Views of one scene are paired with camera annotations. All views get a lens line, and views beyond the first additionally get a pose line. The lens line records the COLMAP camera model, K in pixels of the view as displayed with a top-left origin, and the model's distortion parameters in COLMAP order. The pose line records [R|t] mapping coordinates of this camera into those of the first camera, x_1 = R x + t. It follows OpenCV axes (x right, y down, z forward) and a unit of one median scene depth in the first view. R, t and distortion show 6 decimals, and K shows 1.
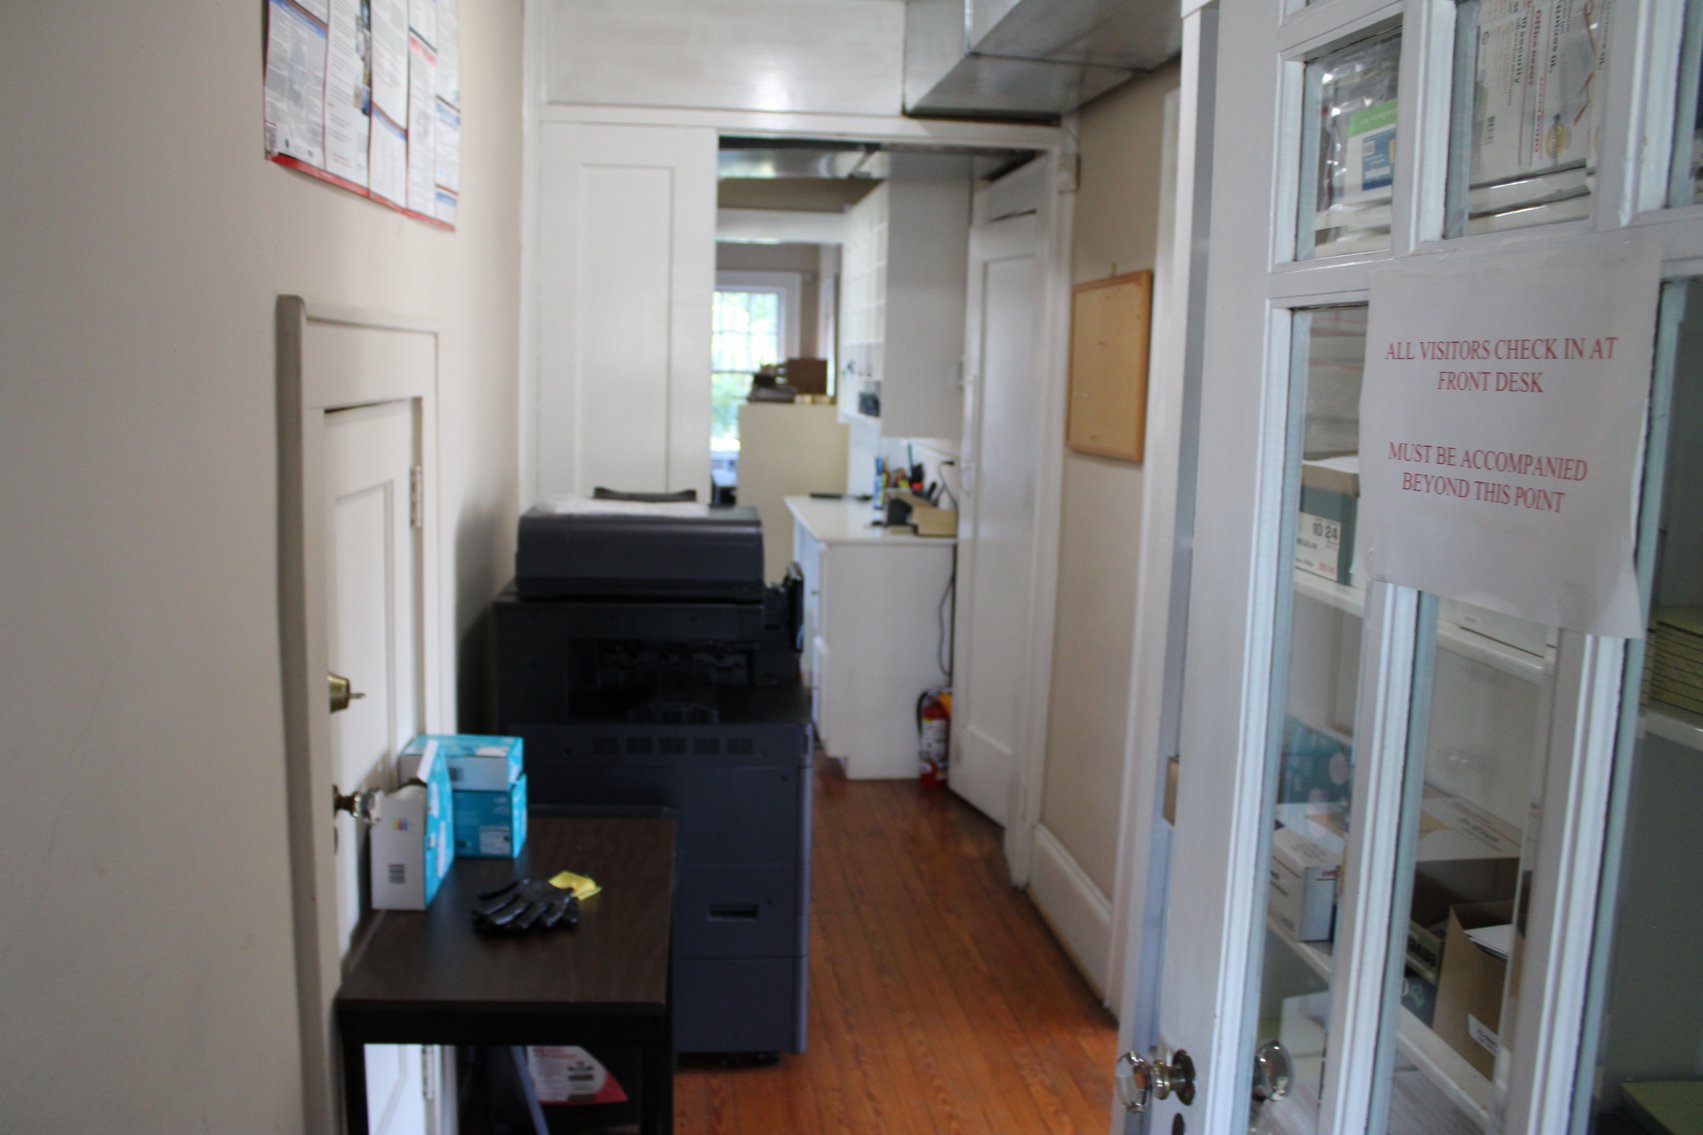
lens RADIAL K [[1420.2, 0, 851.9], [0, 1420.2, 580.4], [0, 0, 1]] dist [-0.155598, 0.133793]
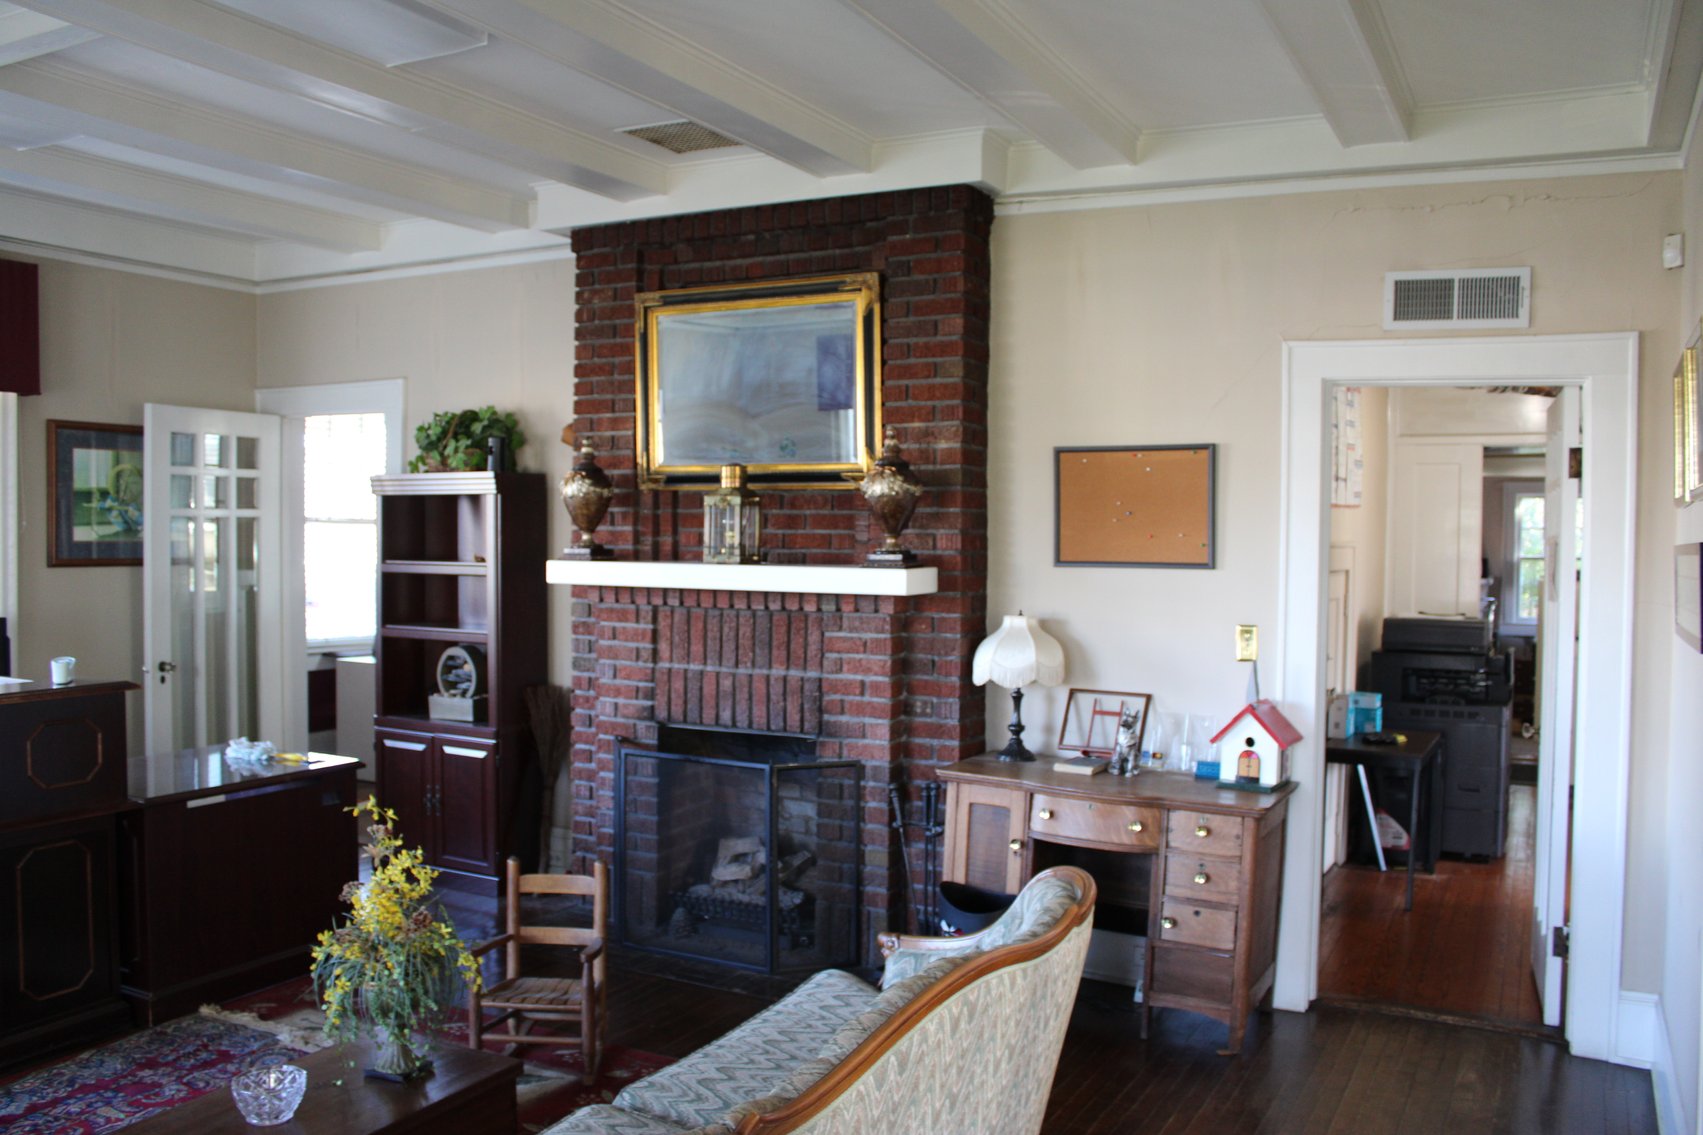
lens RADIAL K [[1420.2, 0, 851.9], [0, 1420.2, 580.4], [0, 0, 1]] dist [-0.155598, 0.133793]
pose [[0.825888, -0.000472, -0.563835, 0.436345], [-0.074336, 0.991180, -0.109715, 0.263962], [0.558913, 0.132525, 0.818568, -1.801016]]
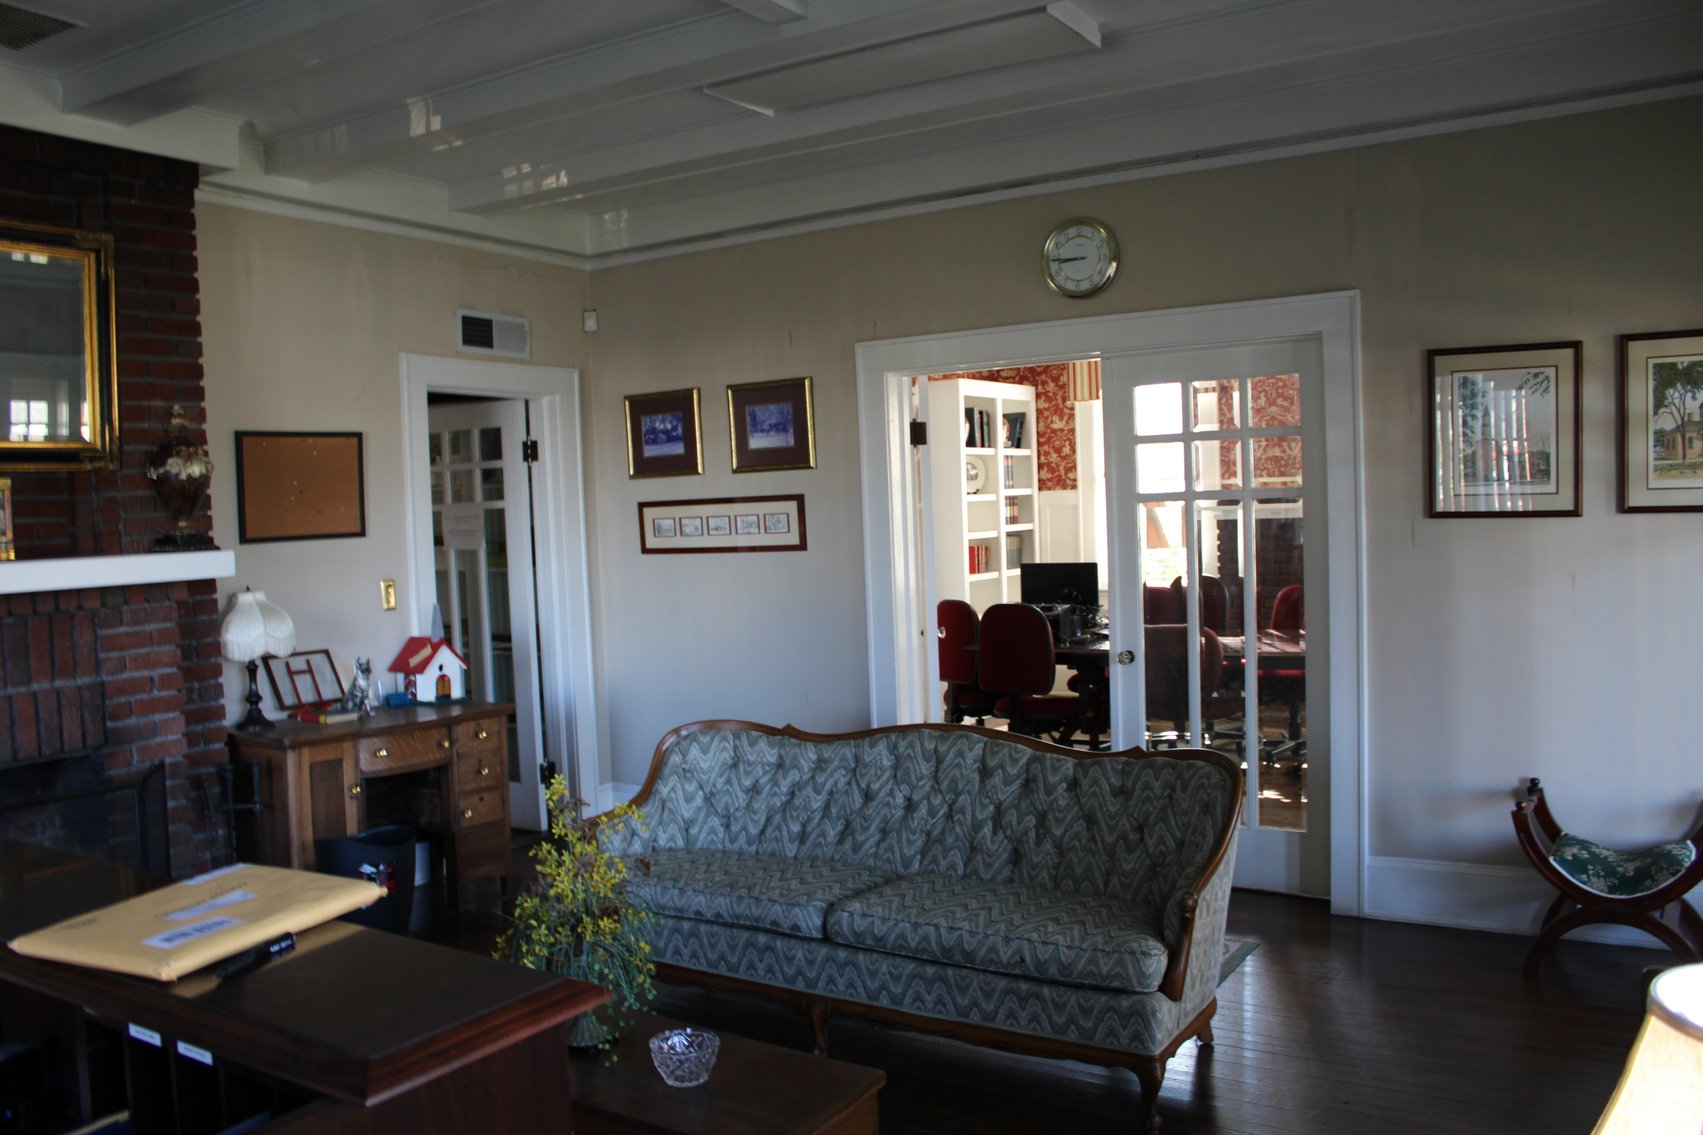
lens RADIAL K [[1420.2, 0, 851.9], [0, 1420.2, 580.4], [0, 0, 1]] dist [-0.155598, 0.133793]
pose [[0.627766, -0.093308, 0.772790, -2.539587], [0.168531, 0.985534, -0.017909, 0.238577], [-0.759939, 0.141481, 0.634409, -2.110975]]
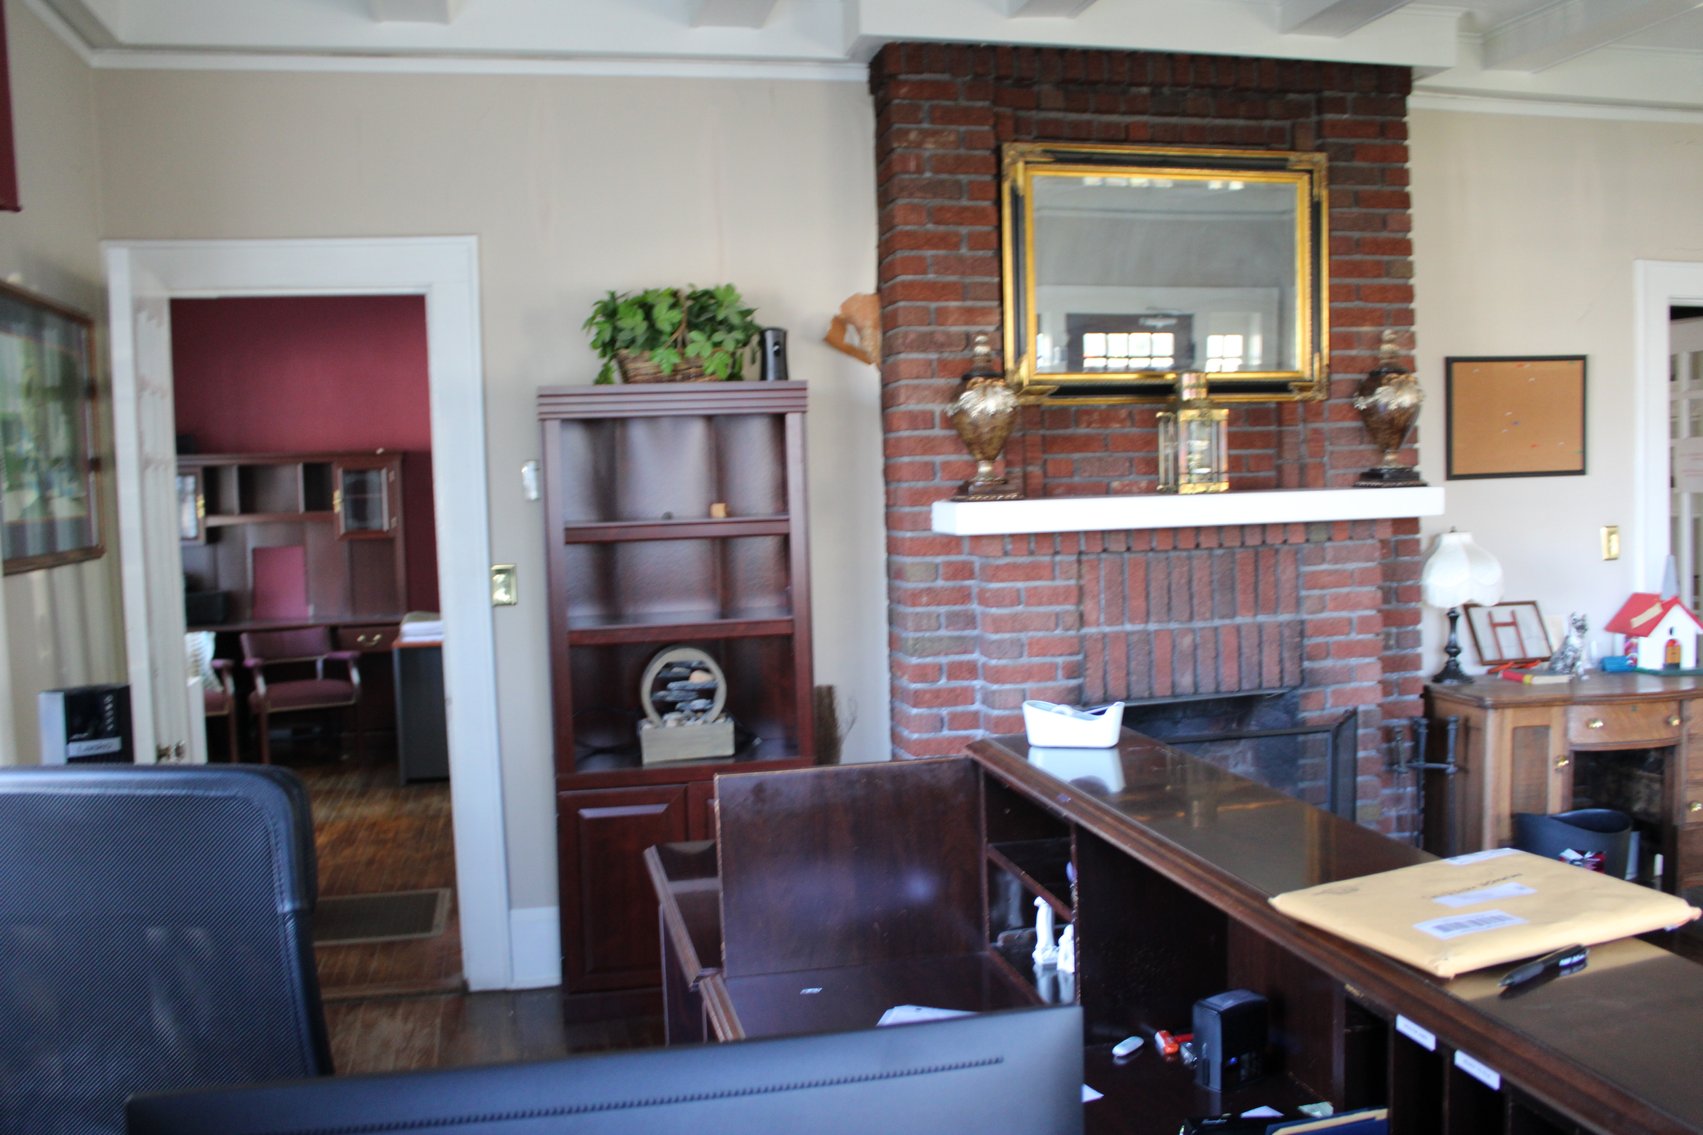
lens RADIAL K [[1513.2, 0, 851.5], [0, 1513.2, 567.5], [0, 0, 1]] dist [-0.128352, 0.110399]
pose [[0.991031, -0.066601, 0.115856, -2.571567], [0.076892, 0.993258, -0.086749, 0.219948], [-0.109298, 0.094879, 0.989471, -1.979685]]
